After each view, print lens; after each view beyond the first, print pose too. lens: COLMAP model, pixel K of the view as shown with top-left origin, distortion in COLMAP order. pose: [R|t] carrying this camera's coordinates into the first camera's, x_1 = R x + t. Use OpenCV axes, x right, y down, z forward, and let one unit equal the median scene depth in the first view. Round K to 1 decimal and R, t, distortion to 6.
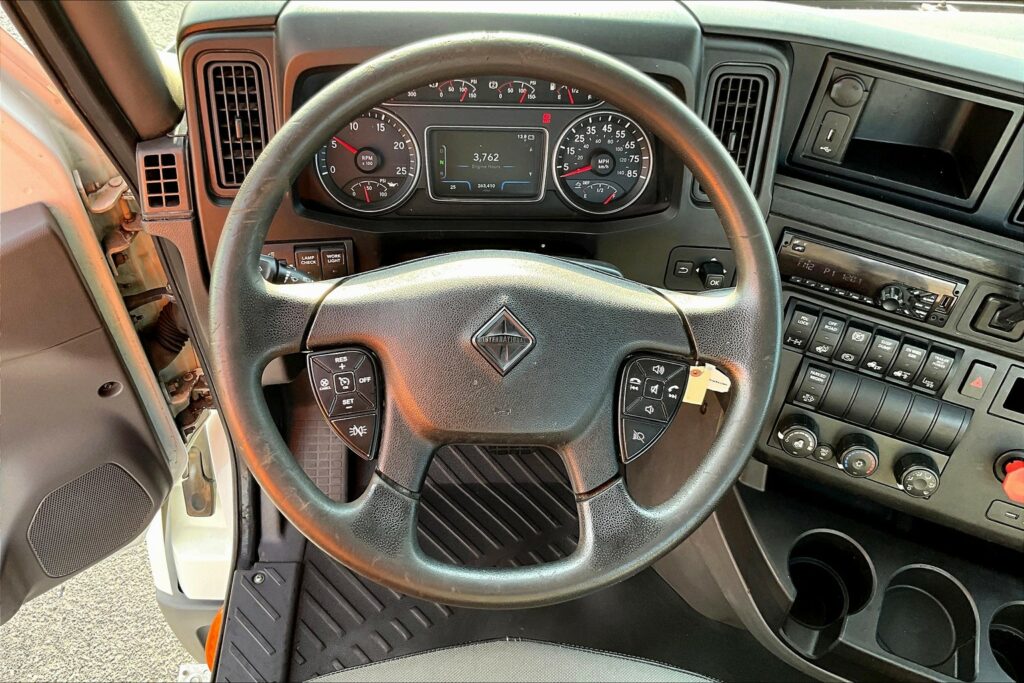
lens RADIAL K [[851.8, 0, 512.0], [0, 851.8, 341.5], [0, 0, 1]] dist [0.101523, -0.225185]
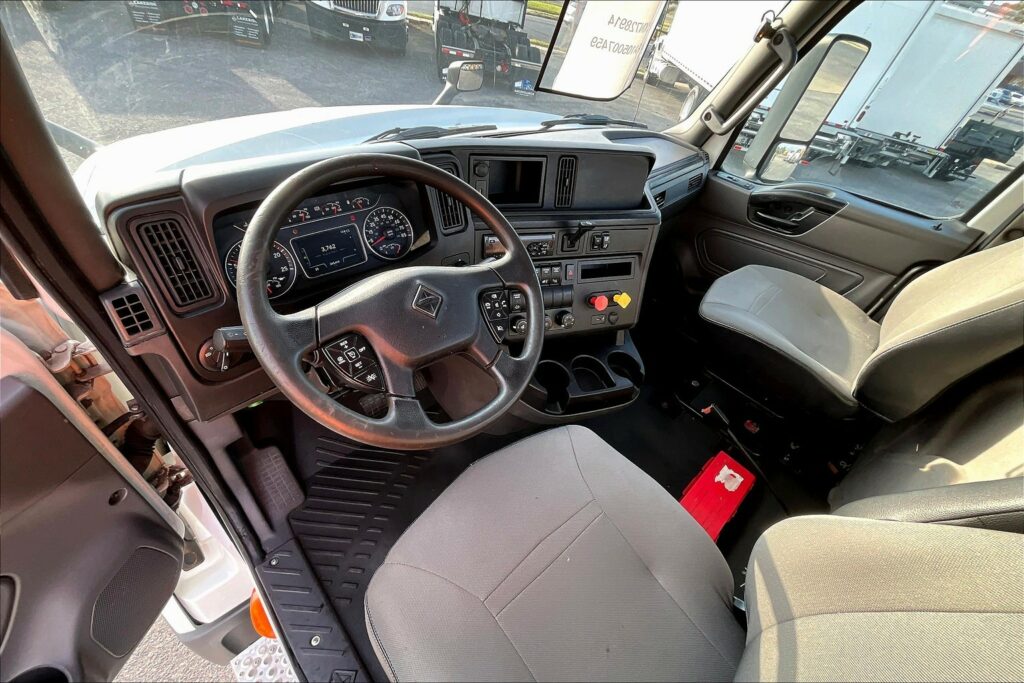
lens RADIAL K [[414.9, 0, 512.0], [0, 414.9, 341.5], [0, 0, 1]] dist [0.001320, -0.000149]
pose [[0.756877, -0.403927, 0.513789, -0.267200], [0.431597, 0.899254, 0.071172, 0.065900], [-0.490775, 0.167882, 0.854959, 0.100430]]
